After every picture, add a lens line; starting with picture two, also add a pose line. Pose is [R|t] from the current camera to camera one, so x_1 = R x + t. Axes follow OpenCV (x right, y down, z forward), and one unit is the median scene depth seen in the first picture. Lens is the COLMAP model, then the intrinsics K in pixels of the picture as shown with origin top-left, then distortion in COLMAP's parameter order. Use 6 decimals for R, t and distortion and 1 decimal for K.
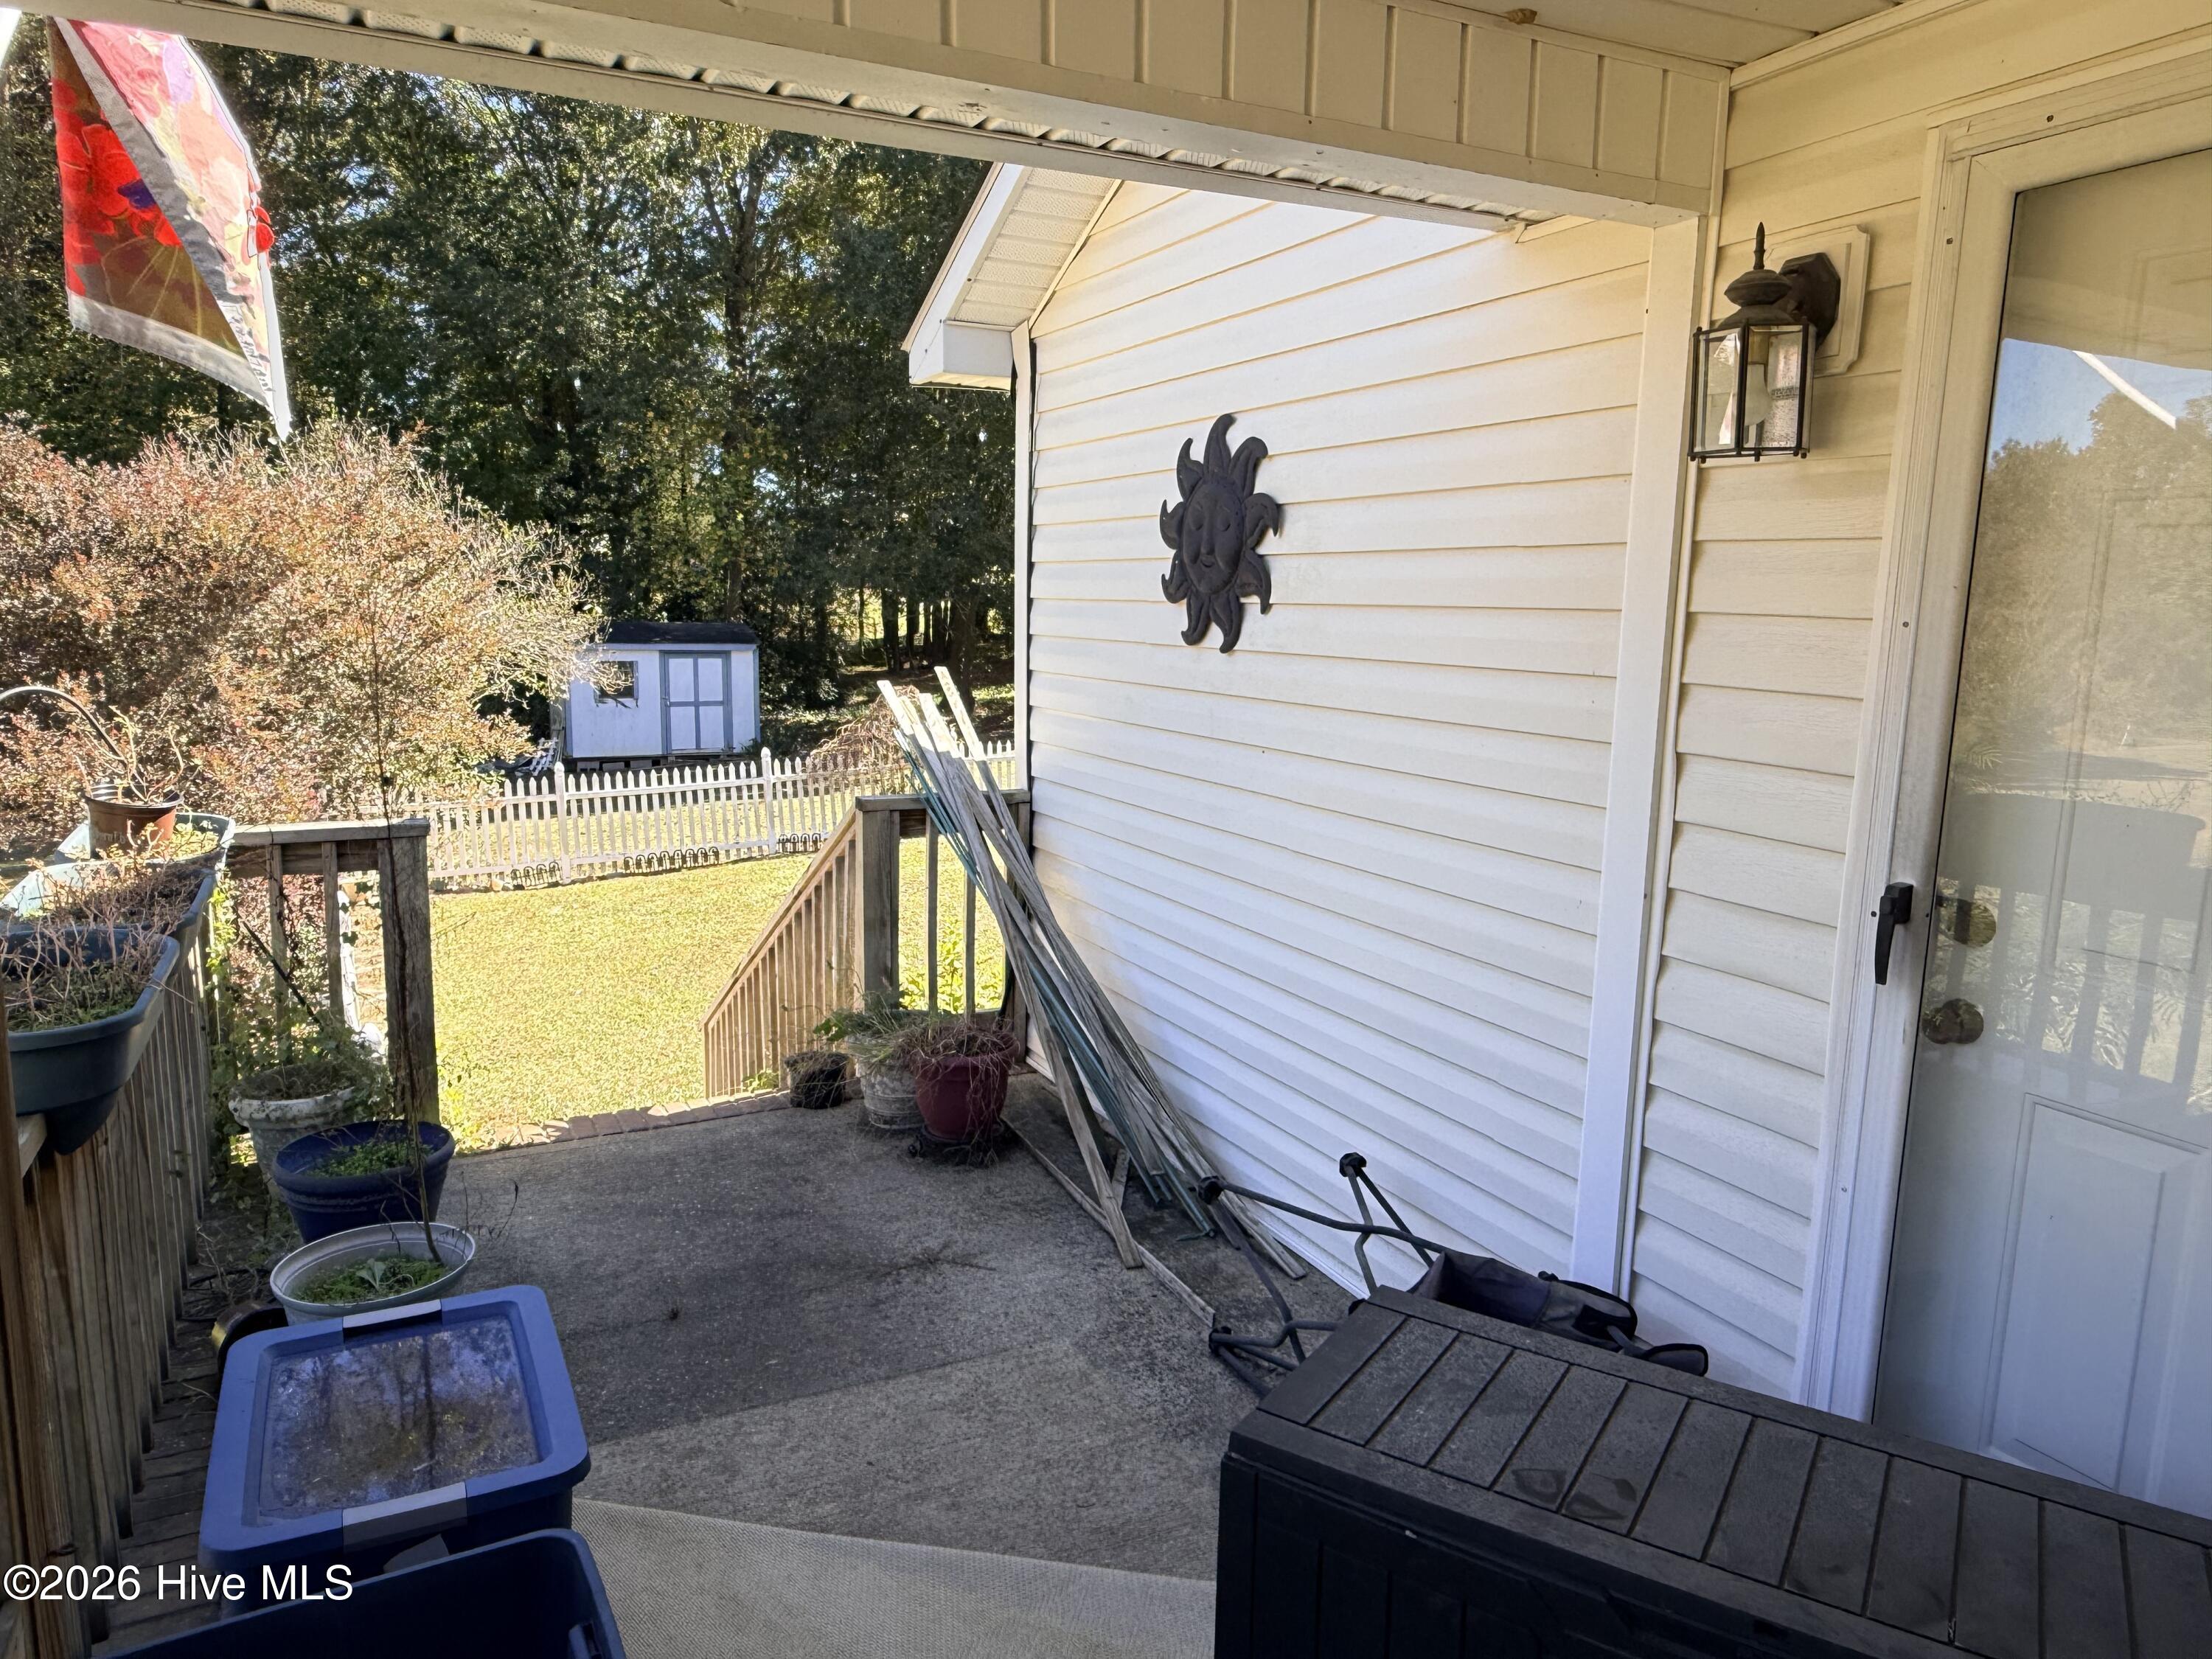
lens RADIAL K [[1456.3, 0, 1100.4], [0, 1456.3, 830.7], [0, 0, 1]] dist [-0.007024, 0.006013]
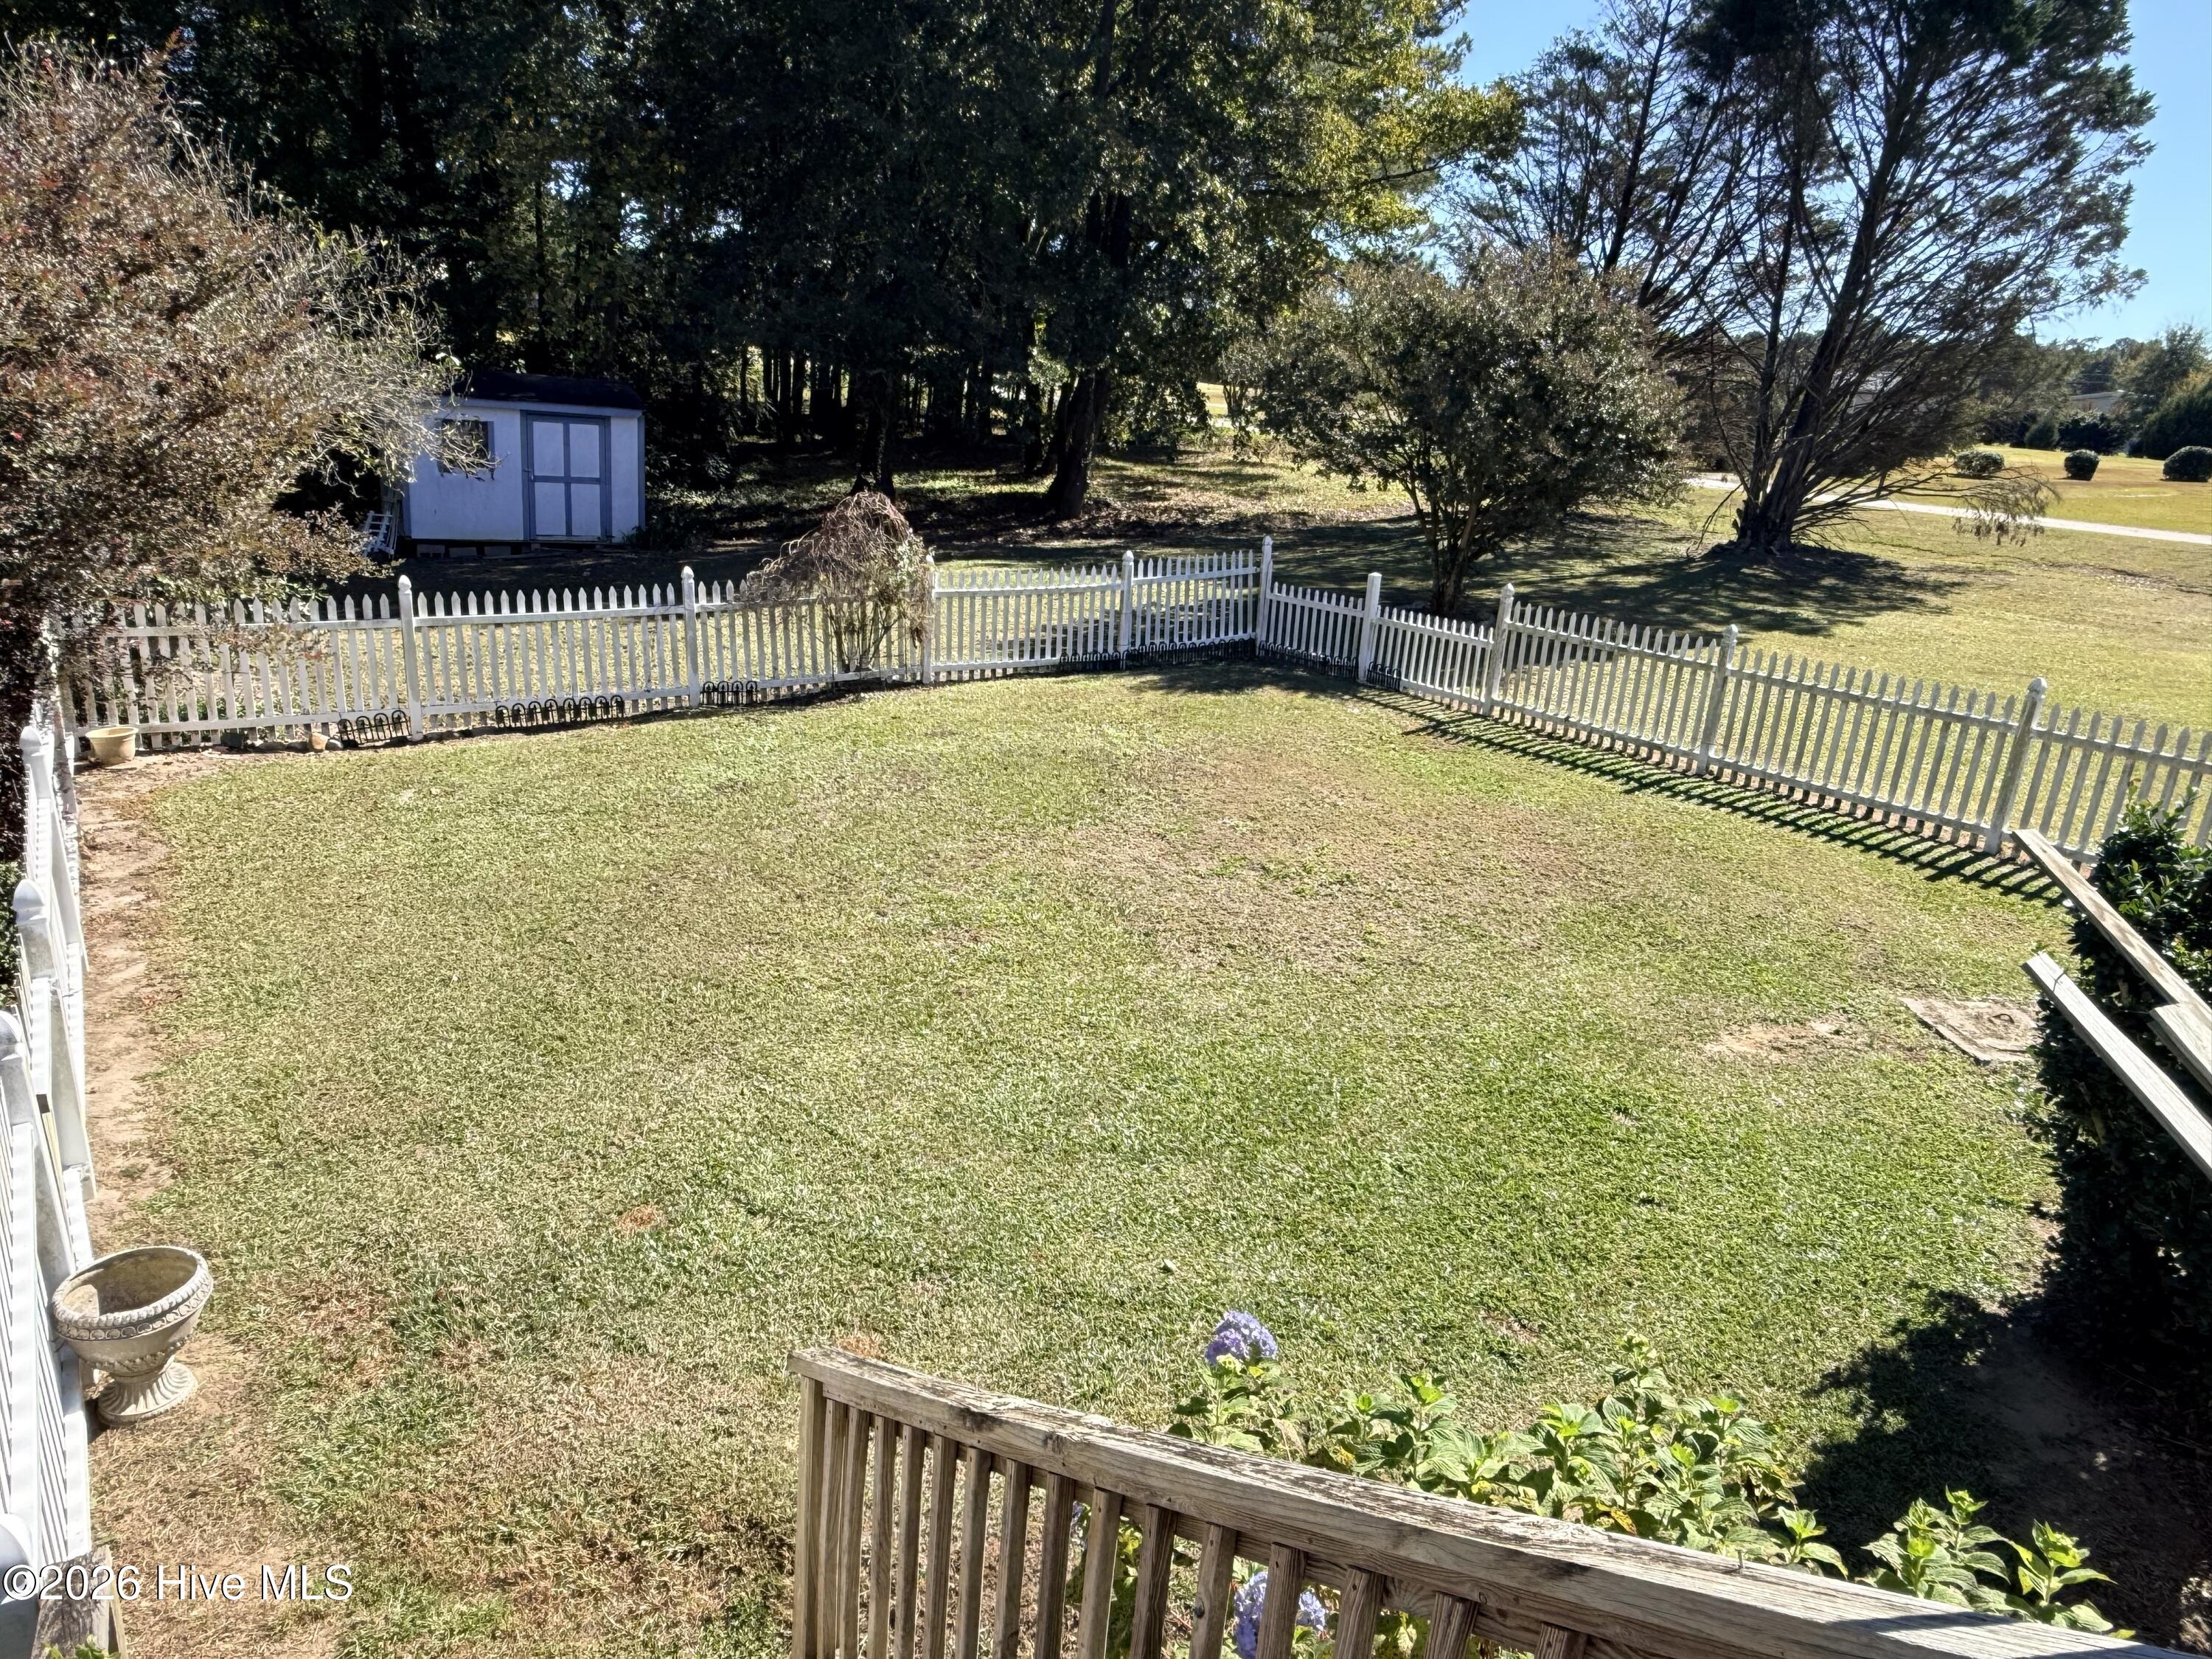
lens RADIAL K [[1456.3, 0, 1112.2], [0, 1456.3, 825.4], [0, 0, 1]] dist [-0.007024, 0.006013]
pose [[0.992750, 0.039995, 0.113353, -0.091253], [-0.055813, 0.988575, 0.140012, -0.042046], [-0.106458, -0.145324, 0.983640, 0.212219]]
